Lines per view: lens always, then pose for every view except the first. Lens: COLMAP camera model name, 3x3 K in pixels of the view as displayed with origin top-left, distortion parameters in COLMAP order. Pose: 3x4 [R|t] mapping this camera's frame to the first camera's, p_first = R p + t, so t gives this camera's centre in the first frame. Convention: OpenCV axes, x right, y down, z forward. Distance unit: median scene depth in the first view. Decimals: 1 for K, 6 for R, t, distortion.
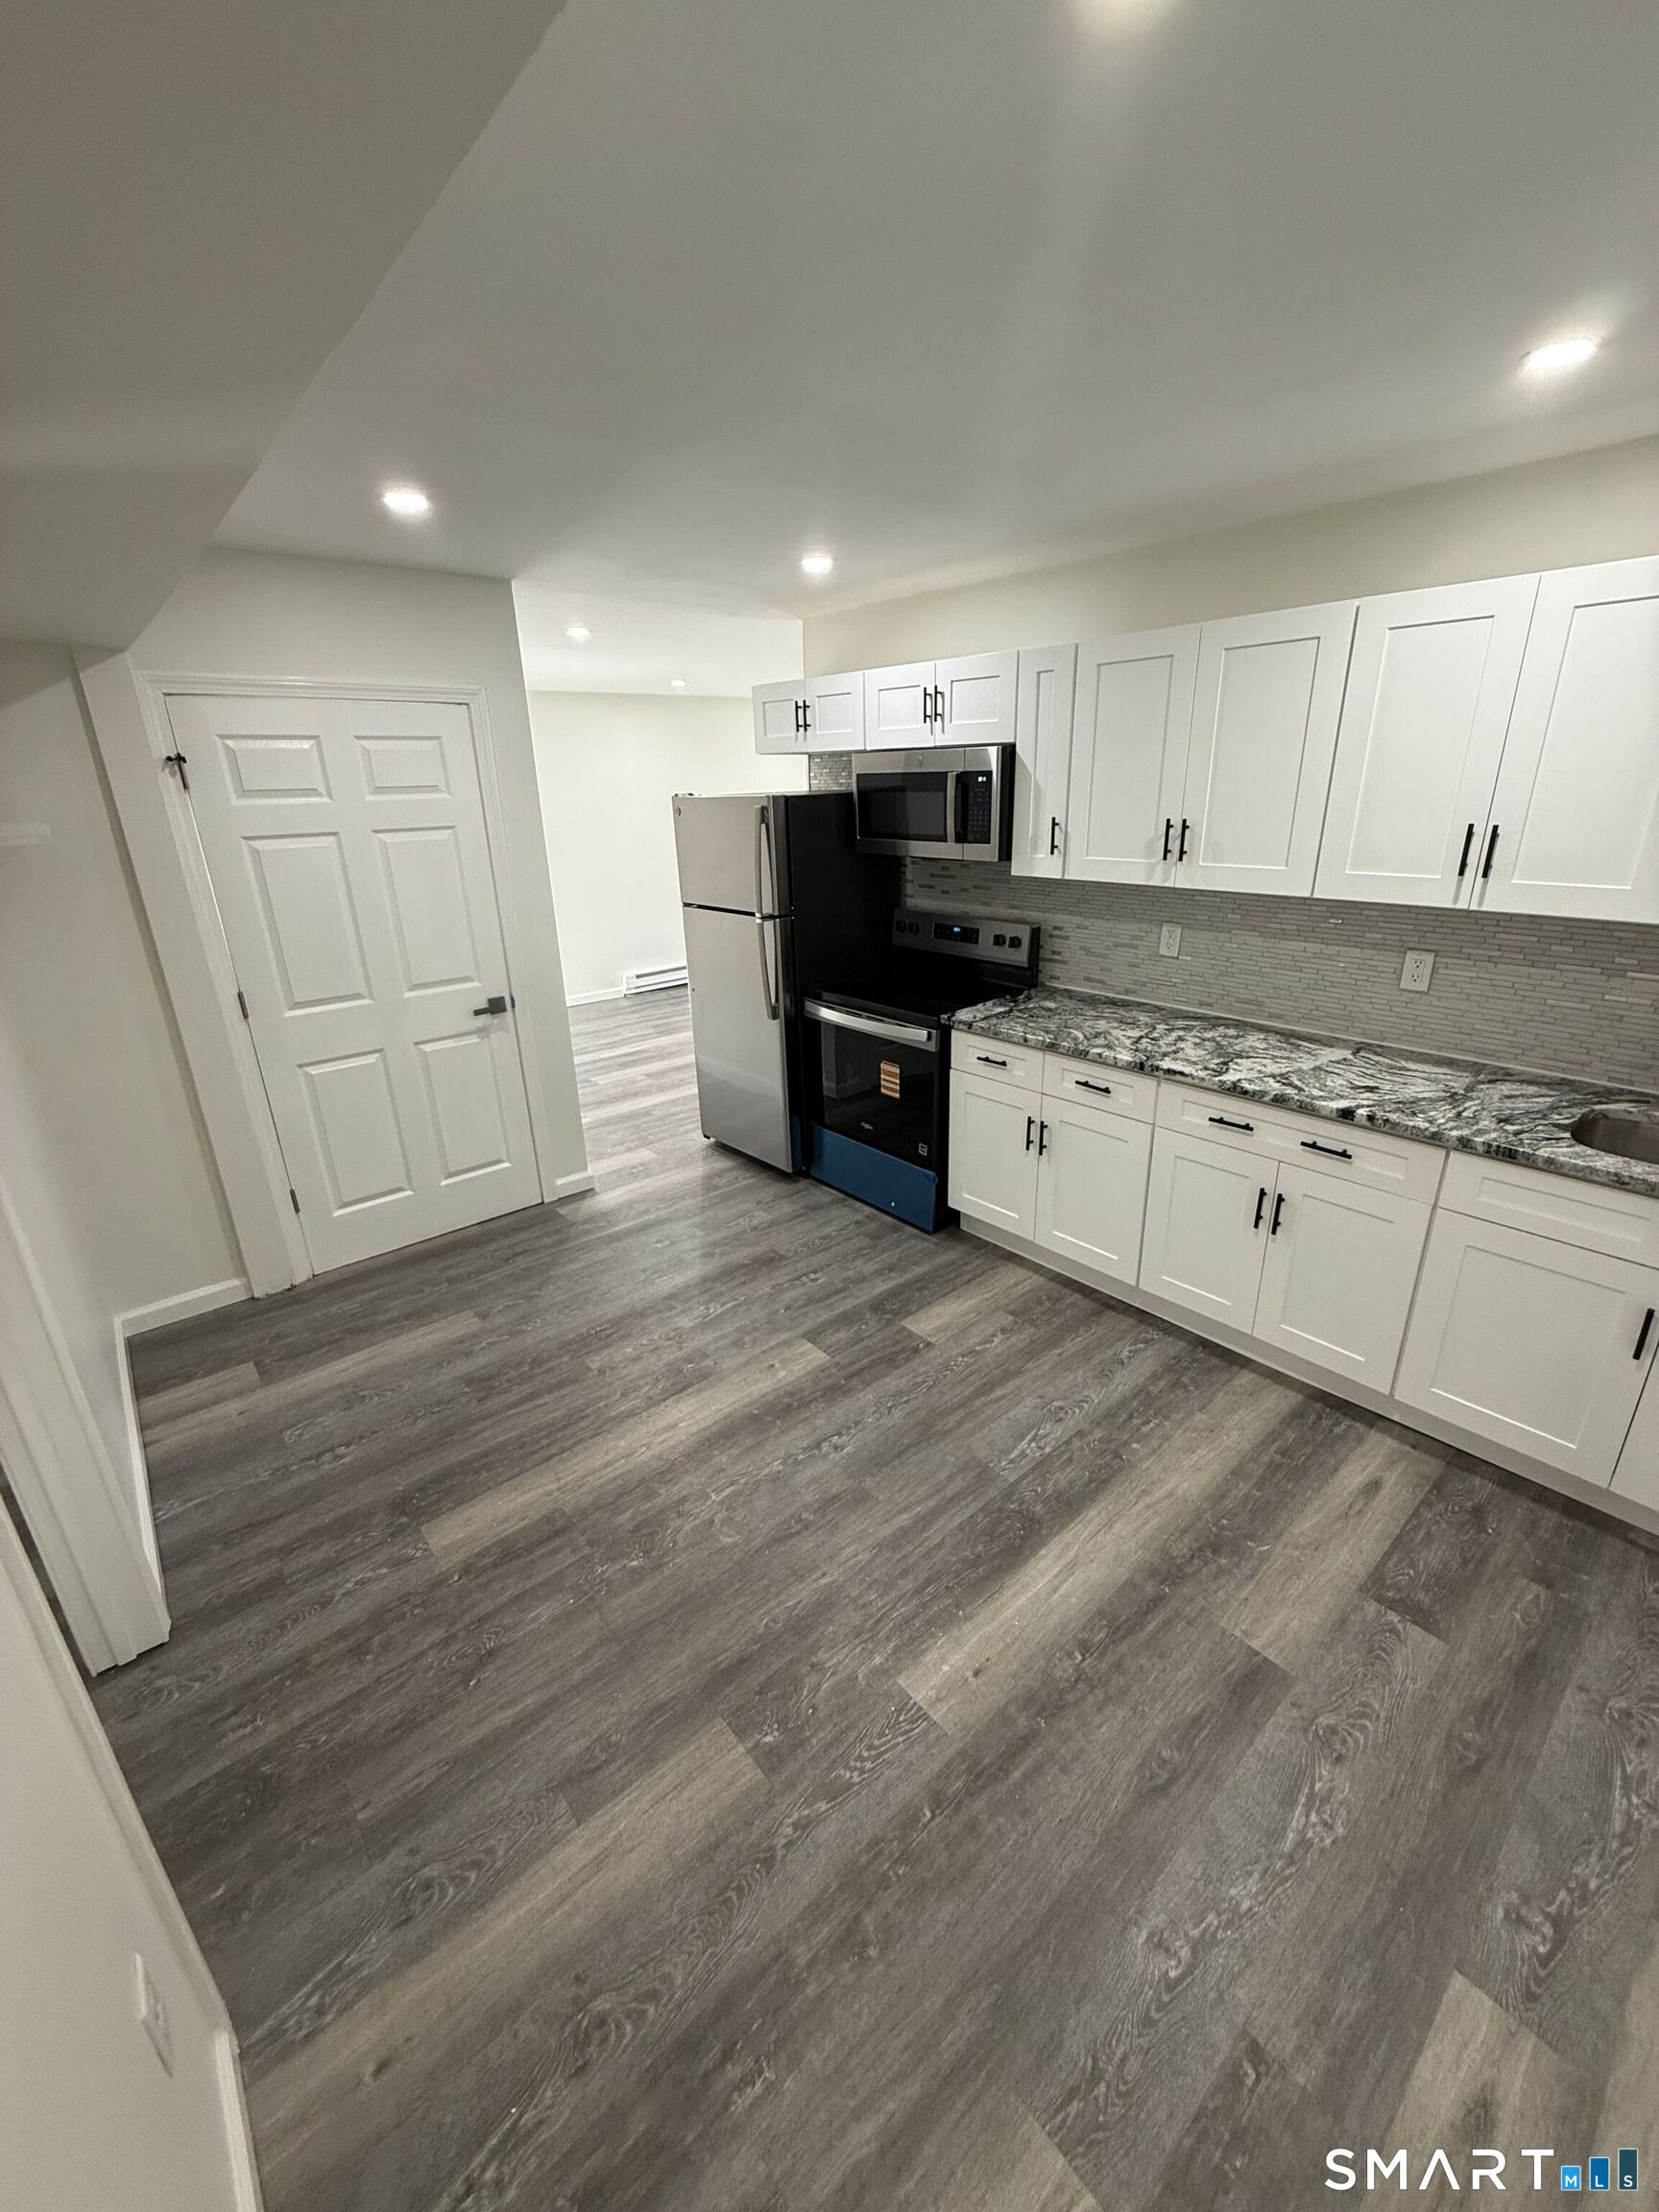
lens RADIAL K [[879.4, 0, 830.4], [0, 879.4, 1099.9], [0, 0, 1]] dist [0.000159, -0.000398]
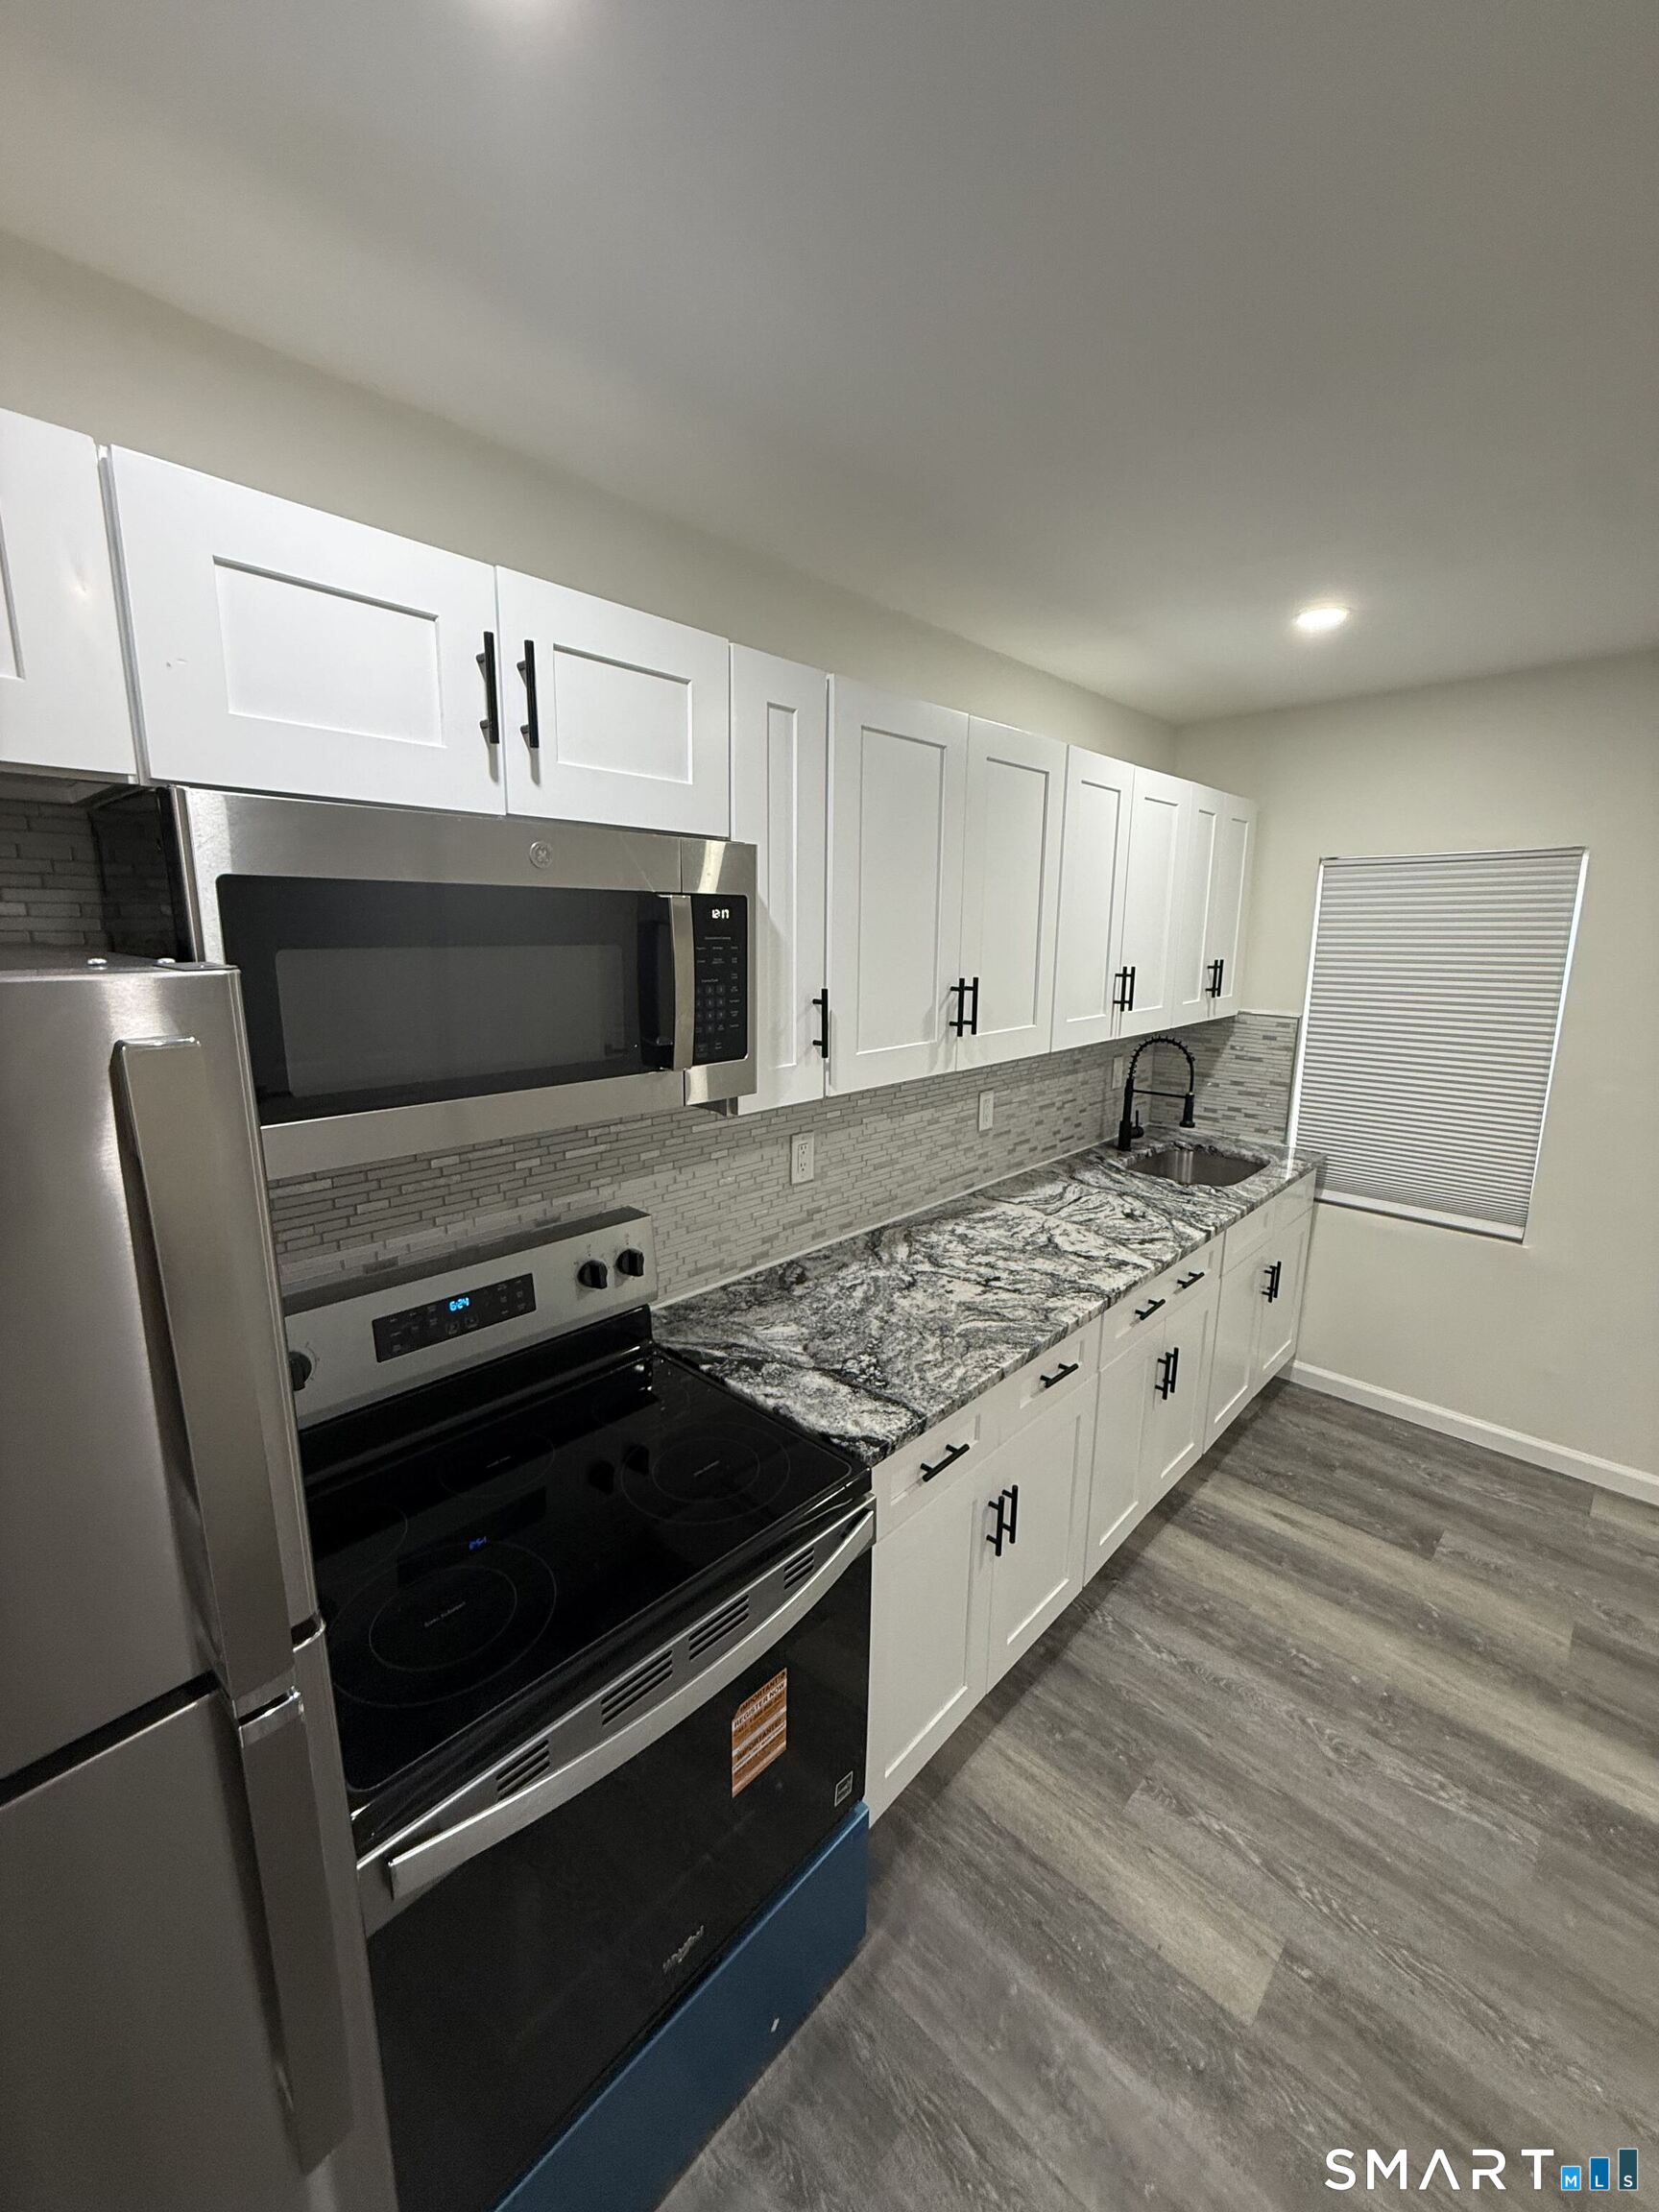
lens RADIAL K [[883.6, 0, 830.7], [0, 883.6, 1101.2], [0, 0, 1]] dist [-0.000899, 0.000213]
pose [[-0.093668, -0.173413, 0.980385, -0.297918], [0.339661, 0.920070, 0.195196, -0.396627], [-0.935872, 0.351282, -0.027279, 1.135611]]
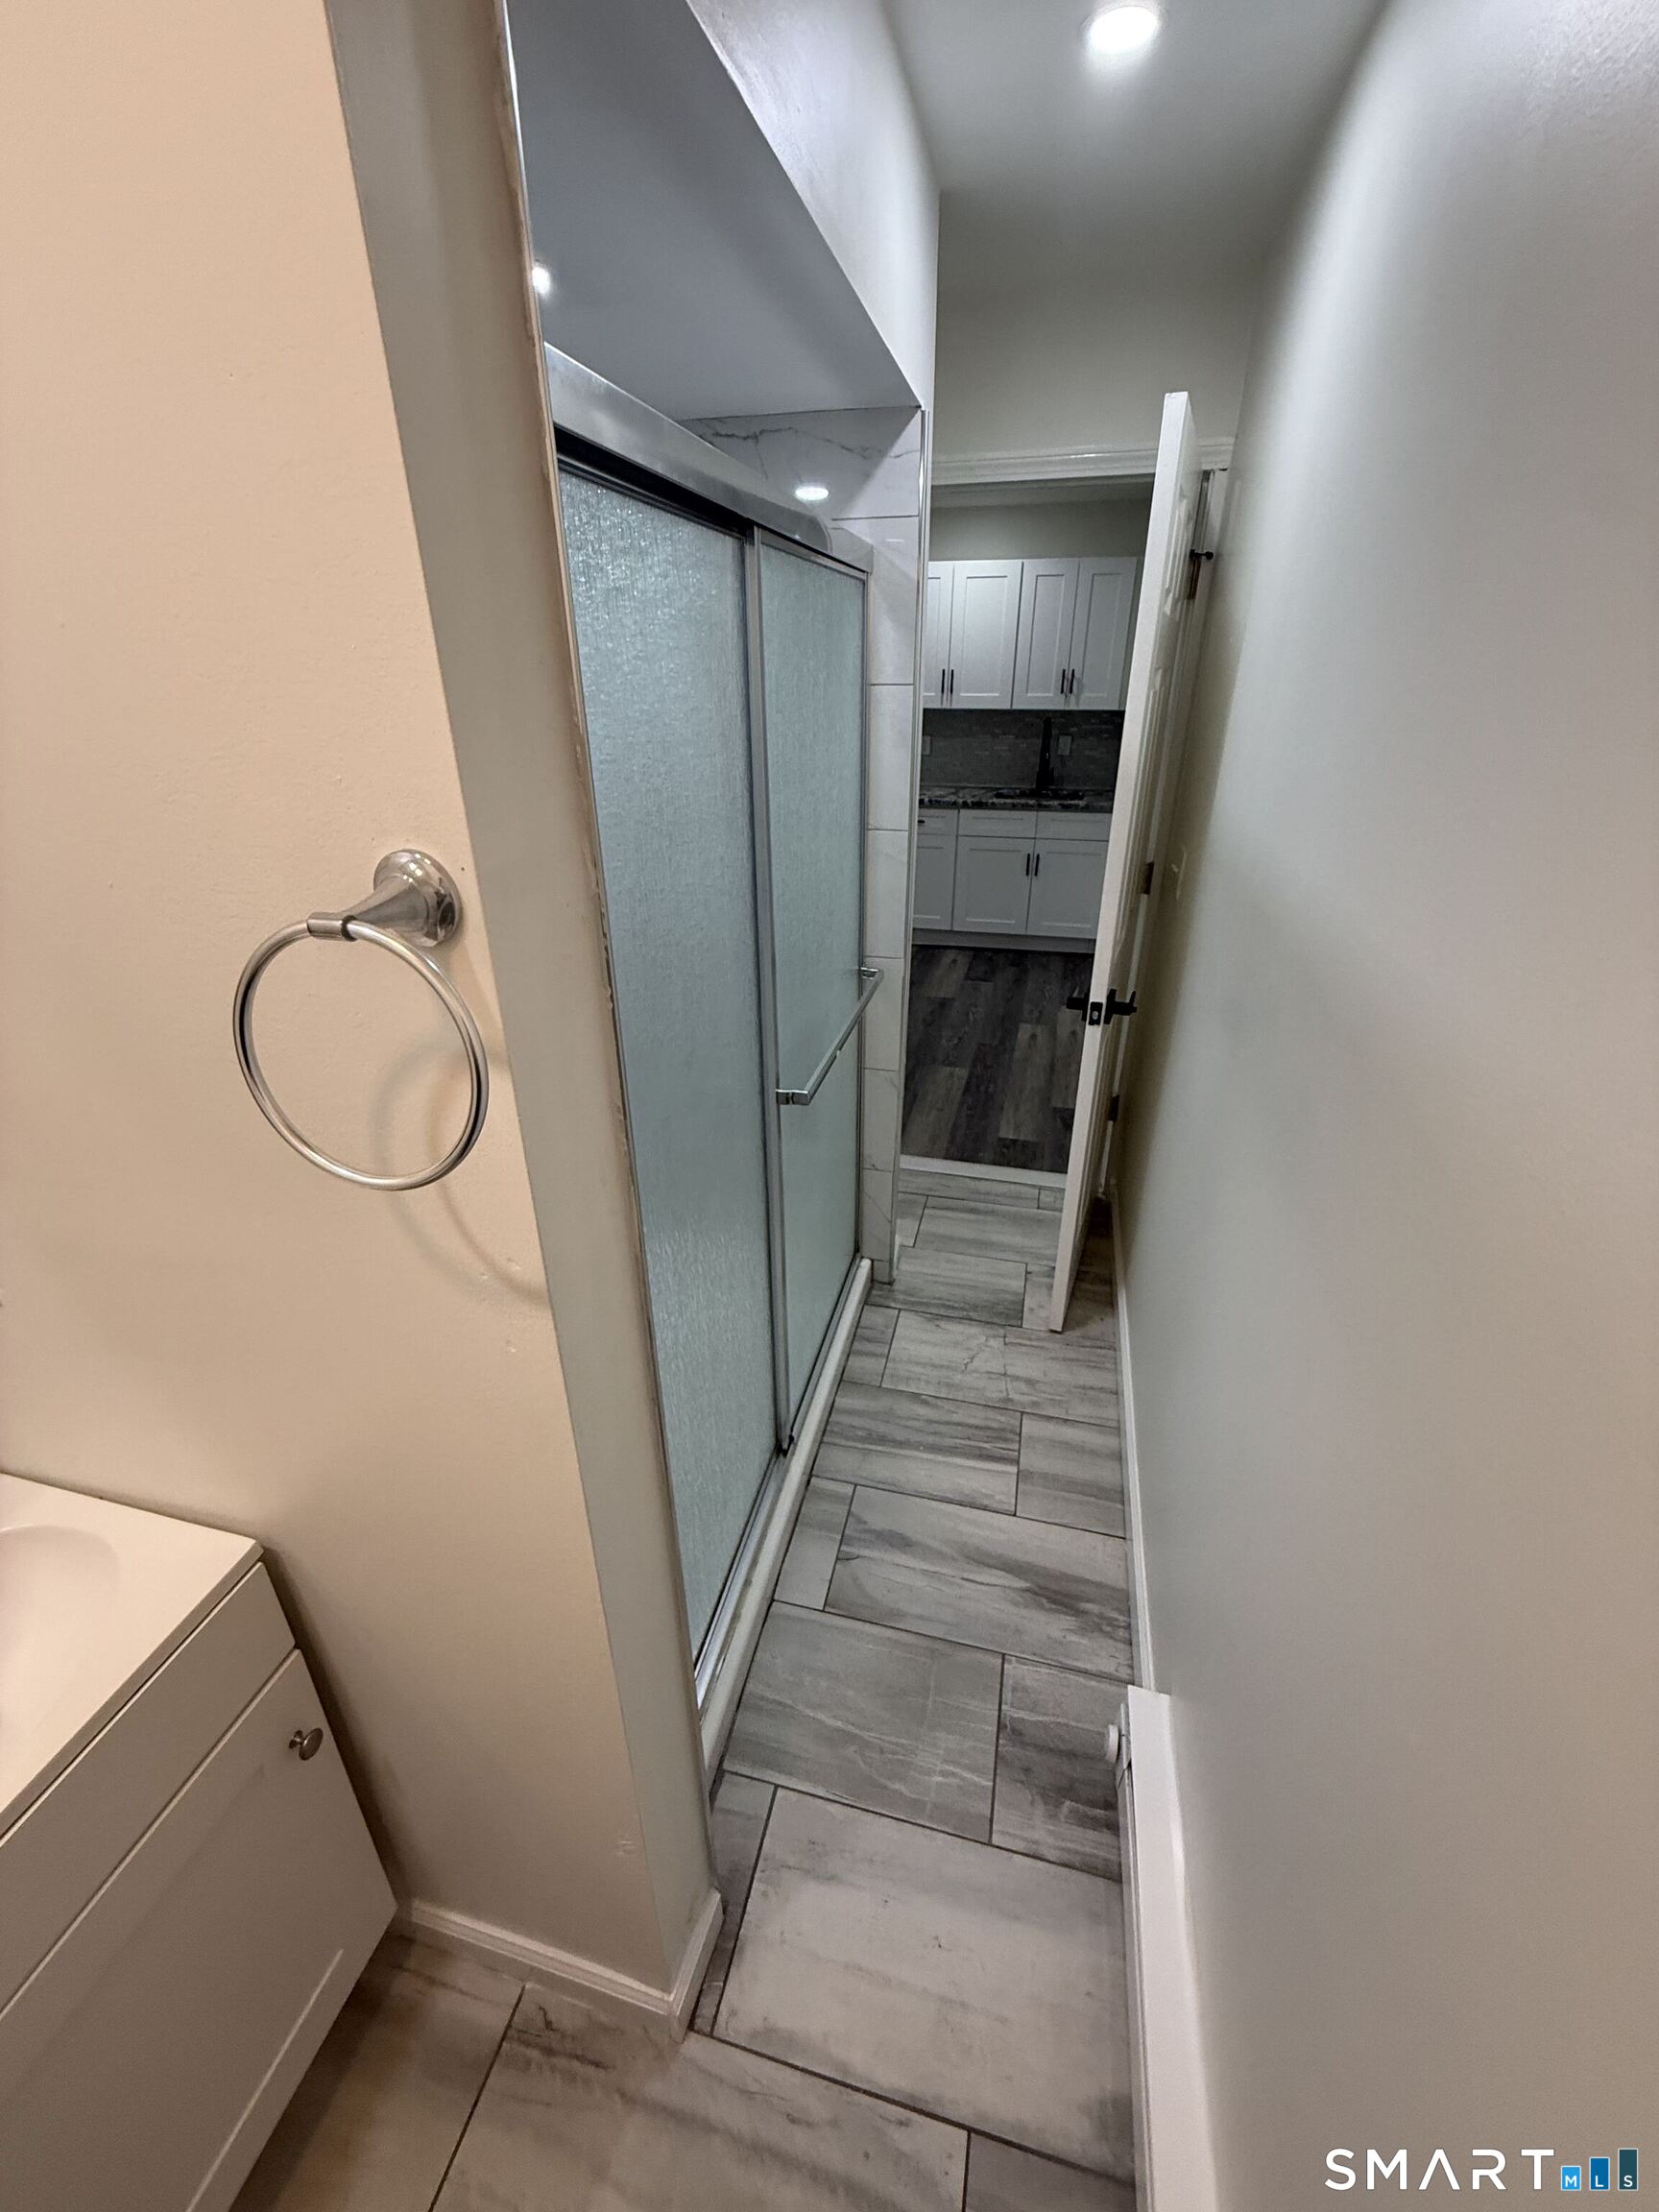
lens RADIAL K [[879.4, 0, 830.4], [0, 879.4, 1099.9], [0, 0, 1]] dist [0.000159, -0.000398]
pose [[0.821549, -0.231159, 0.521174, -0.804981], [0.177964, 0.972418, 0.150770, 0.315579], [-0.541651, -0.031115, 0.840028, -0.675941]]
